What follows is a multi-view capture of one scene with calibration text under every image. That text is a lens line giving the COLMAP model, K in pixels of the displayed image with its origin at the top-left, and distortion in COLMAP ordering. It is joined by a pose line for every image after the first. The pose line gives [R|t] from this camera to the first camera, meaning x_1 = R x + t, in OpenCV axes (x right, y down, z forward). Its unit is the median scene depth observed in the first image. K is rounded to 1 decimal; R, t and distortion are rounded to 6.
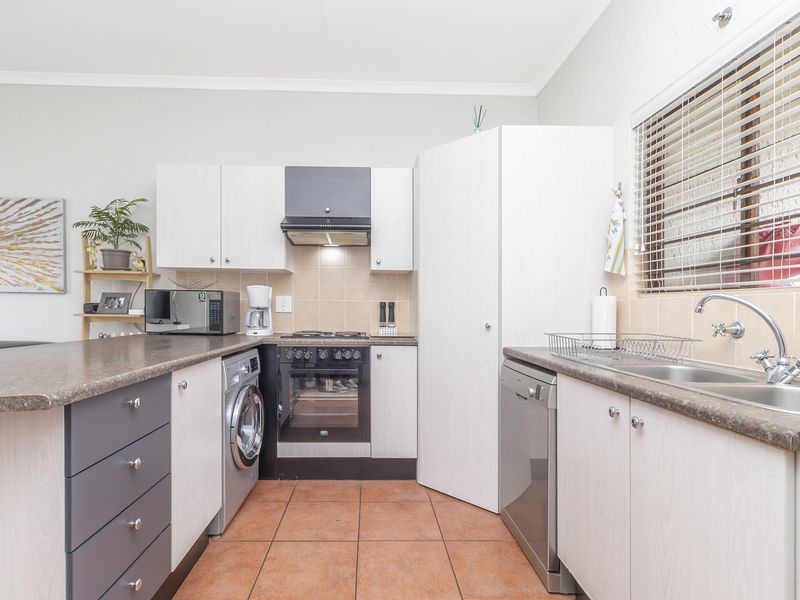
lens RADIAL K [[421.3, 0, 418.8], [0, 421.3, 311.4], [0, 0, 1]] dist [0.011610, -0.002487]
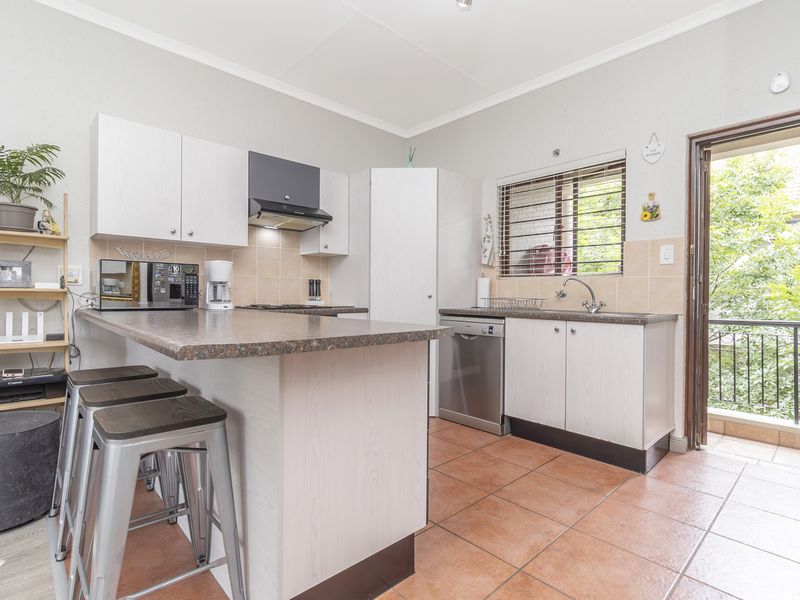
lens RADIAL K [[421.3, 0, 401.3], [0, 421.3, 299.7], [0, 0, 1]] dist [0.011610, -0.002487]
pose [[0.746236, -0.010105, 0.665605, -0.752712], [0.004224, 0.999937, 0.010445, 0.025987], [-0.665668, -0.004983, 0.746231, -0.062963]]
